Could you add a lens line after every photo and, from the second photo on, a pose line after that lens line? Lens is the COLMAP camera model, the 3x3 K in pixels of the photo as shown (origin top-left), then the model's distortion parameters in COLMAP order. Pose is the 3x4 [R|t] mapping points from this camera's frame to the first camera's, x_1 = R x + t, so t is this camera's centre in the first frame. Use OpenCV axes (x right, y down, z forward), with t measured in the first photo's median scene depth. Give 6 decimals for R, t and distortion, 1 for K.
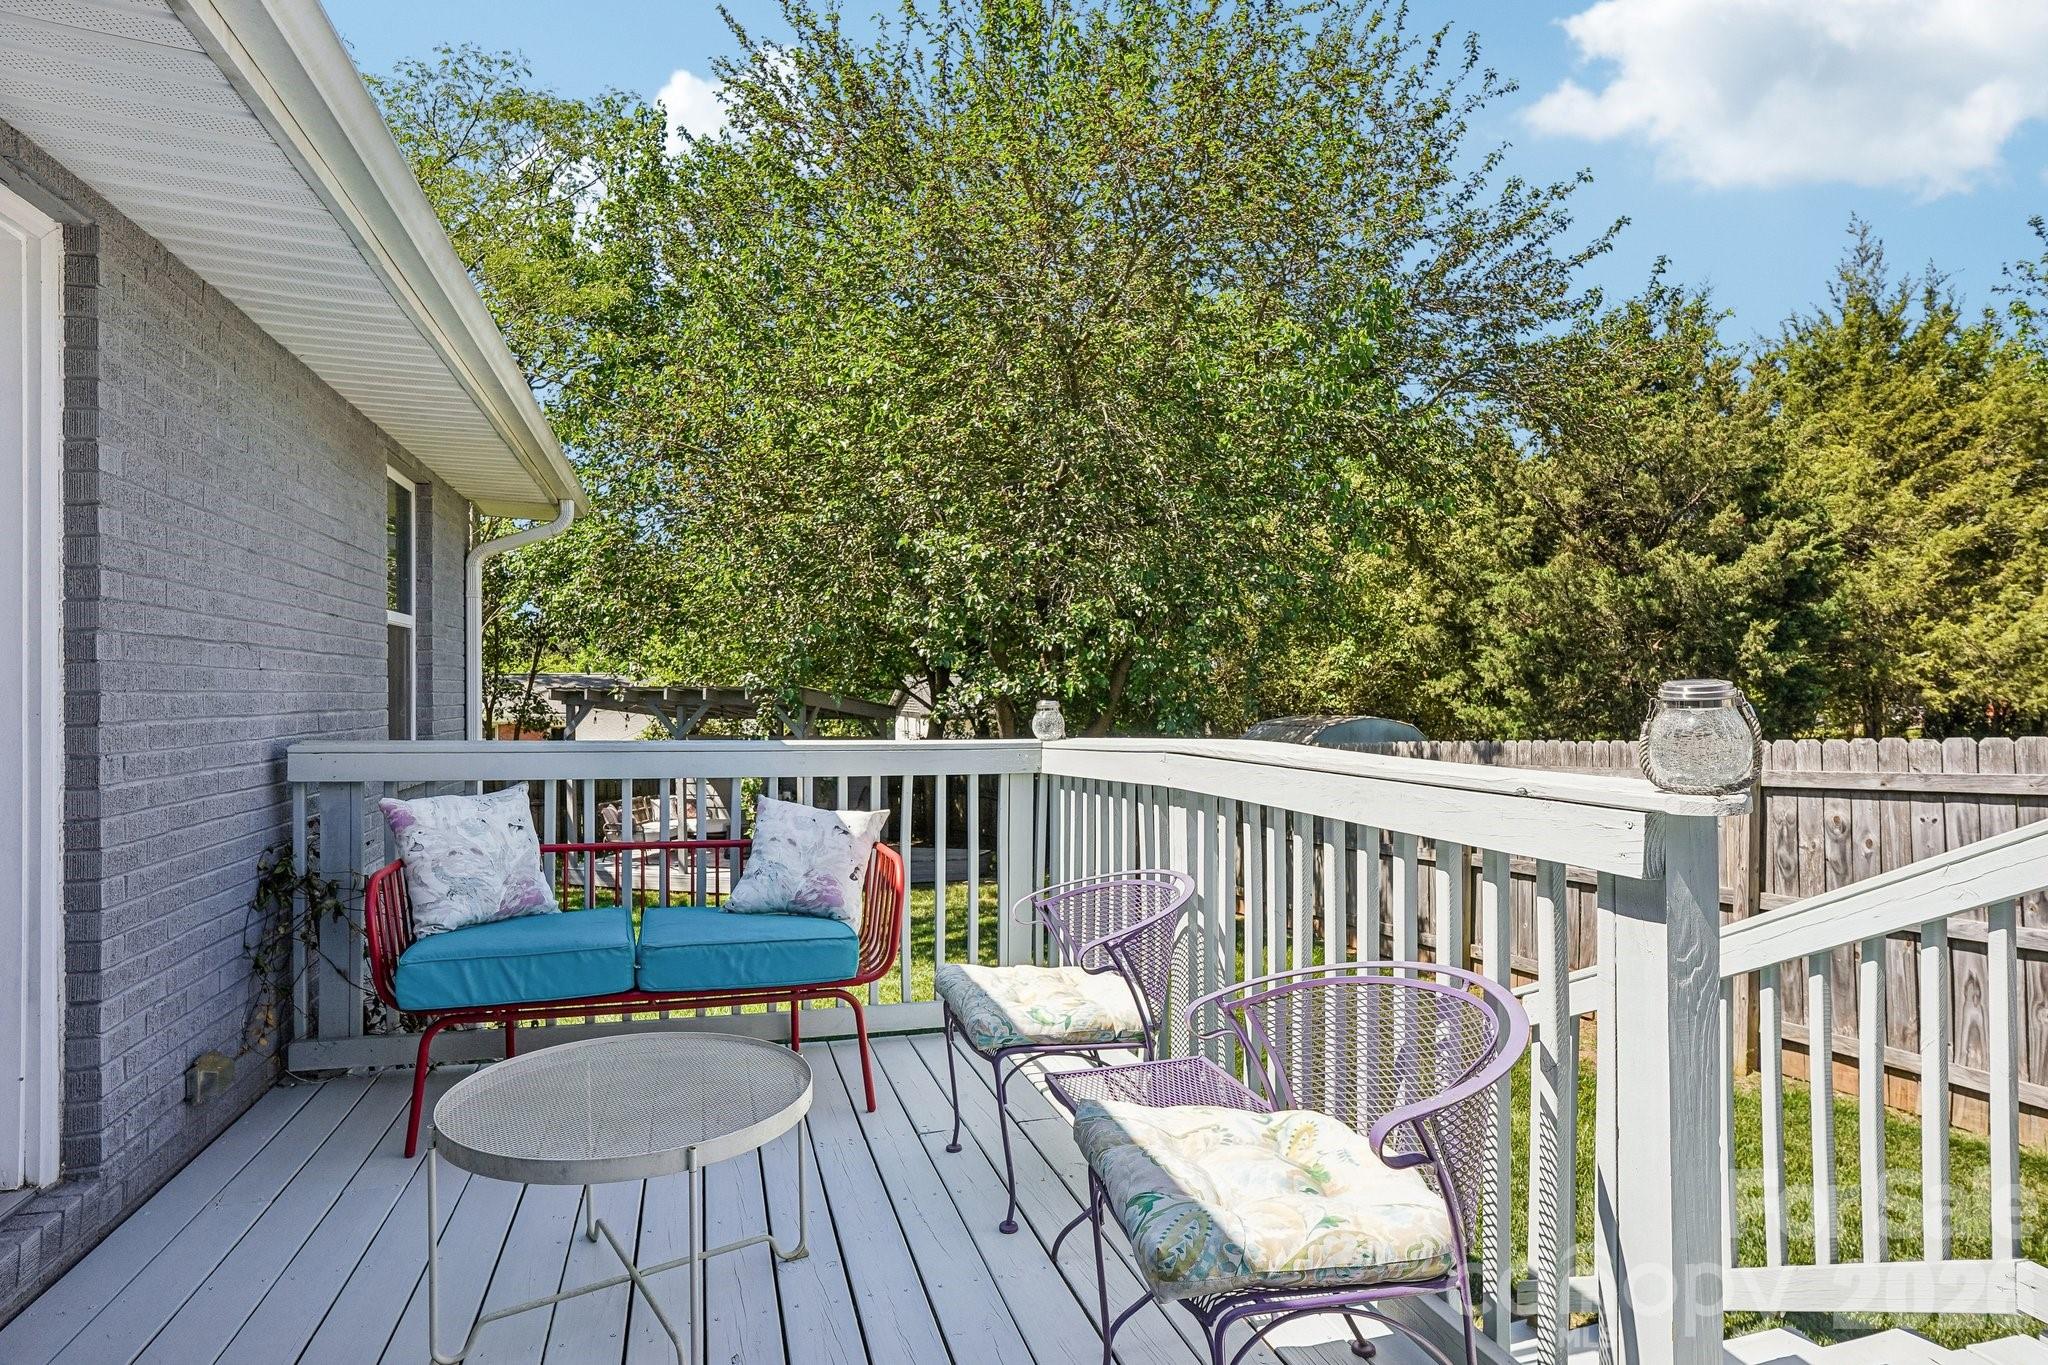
lens RADIAL K [[1092.5, 0, 1014.8], [0, 1092.5, 684.0], [0, 0, 1]] dist [-0.005555, 0.003413]
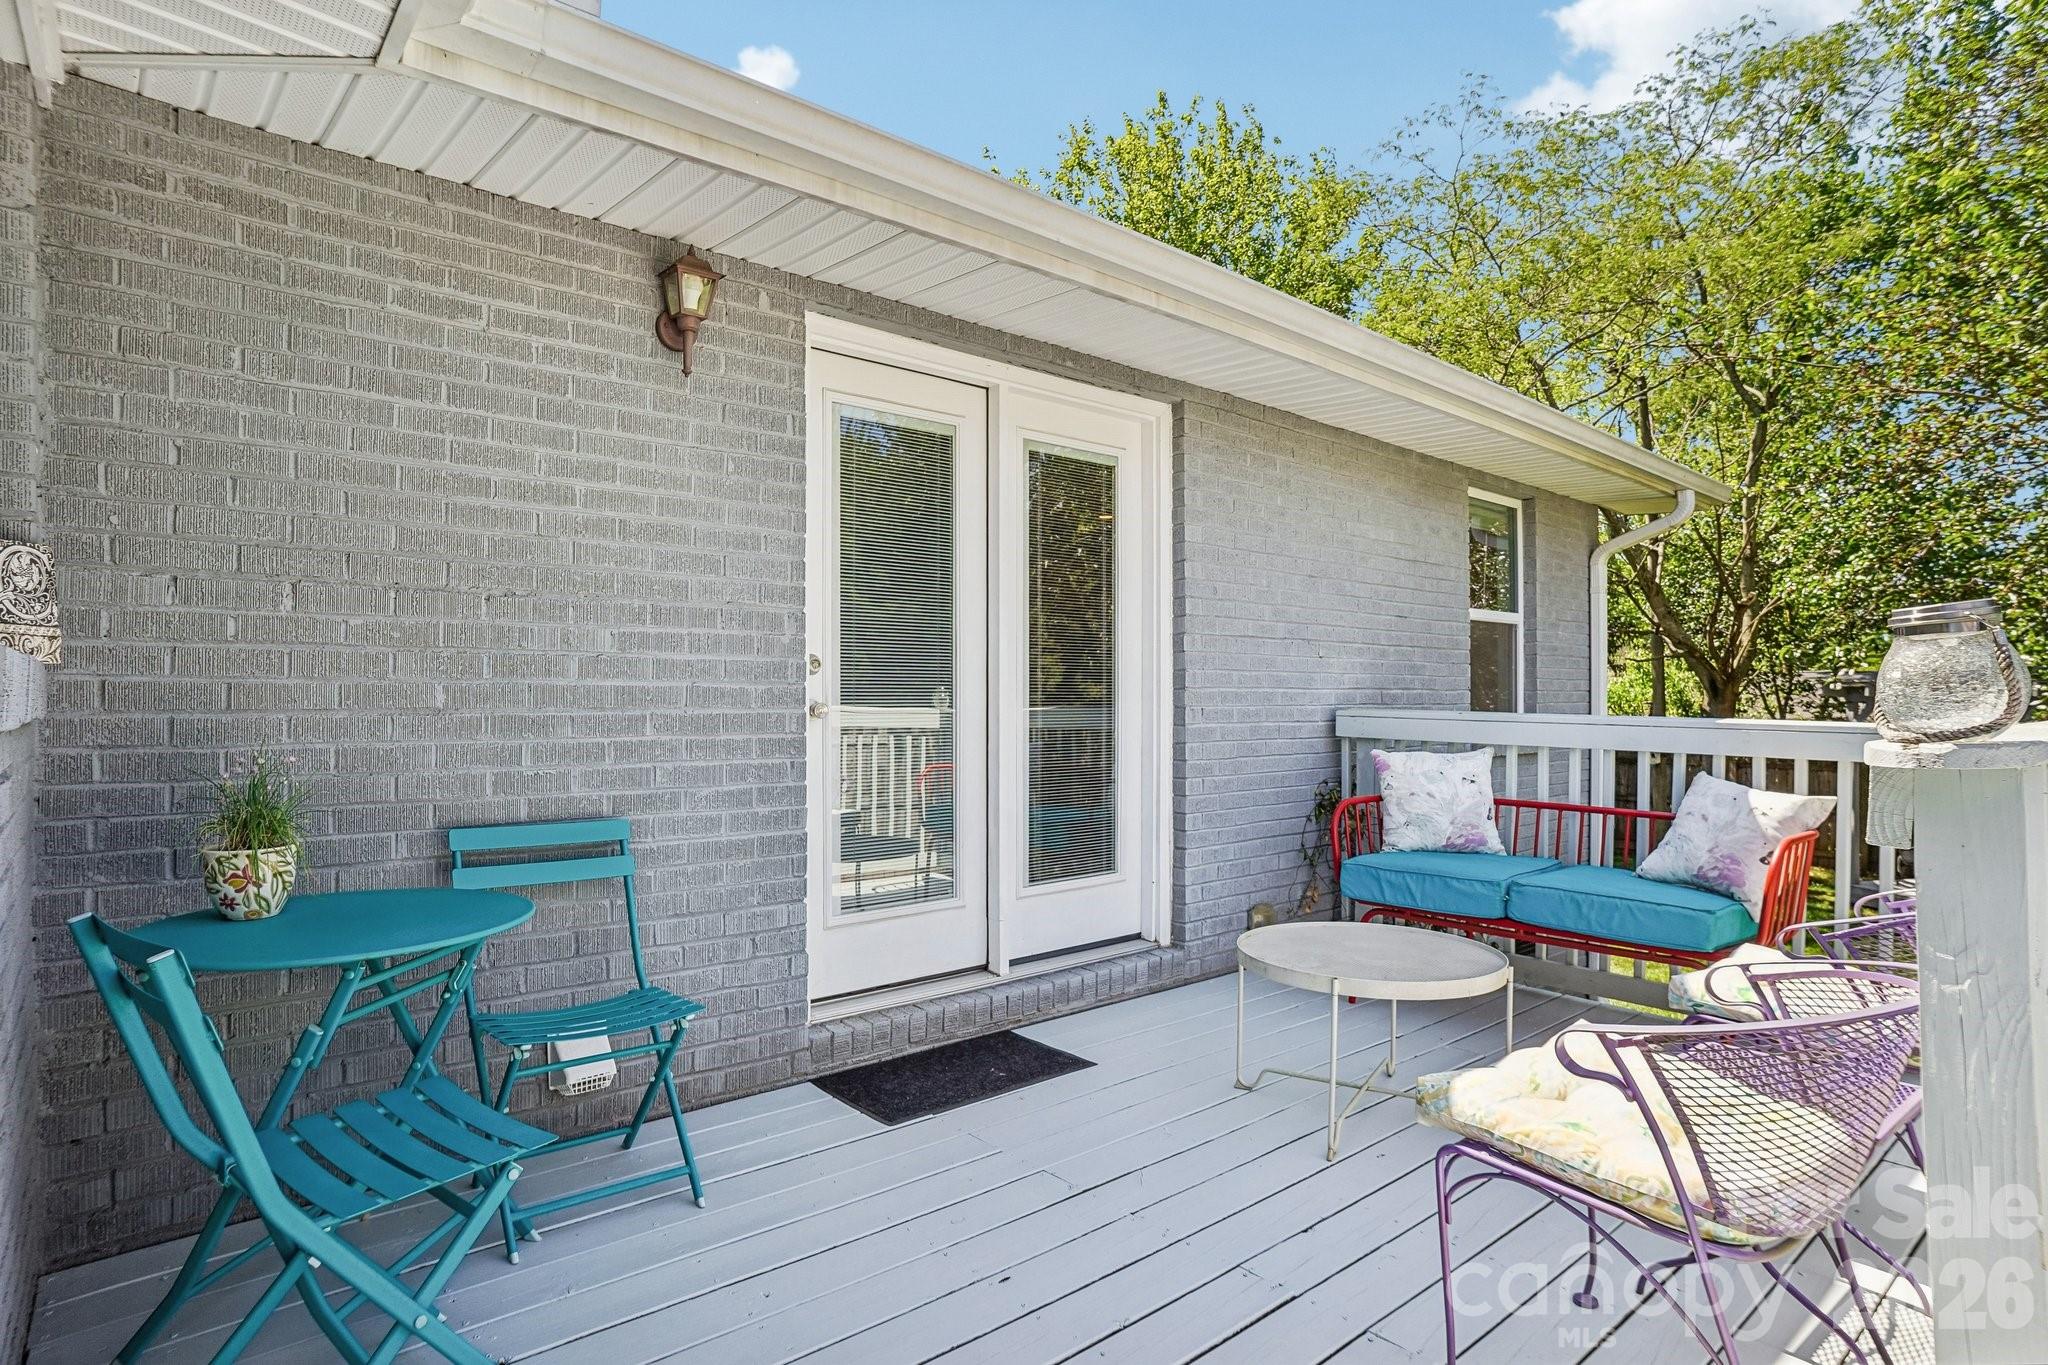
lens RADIAL K [[1092.5, 0, 1020.1], [0, 1092.5, 697.0], [0, 0, 1]] dist [-0.005555, 0.003413]
pose [[0.451899, 0.008432, -0.892029, 0.426892], [0.001117, 0.999949, 0.010018, 0.024499], [0.892068, -0.005523, 0.451867, -0.009468]]
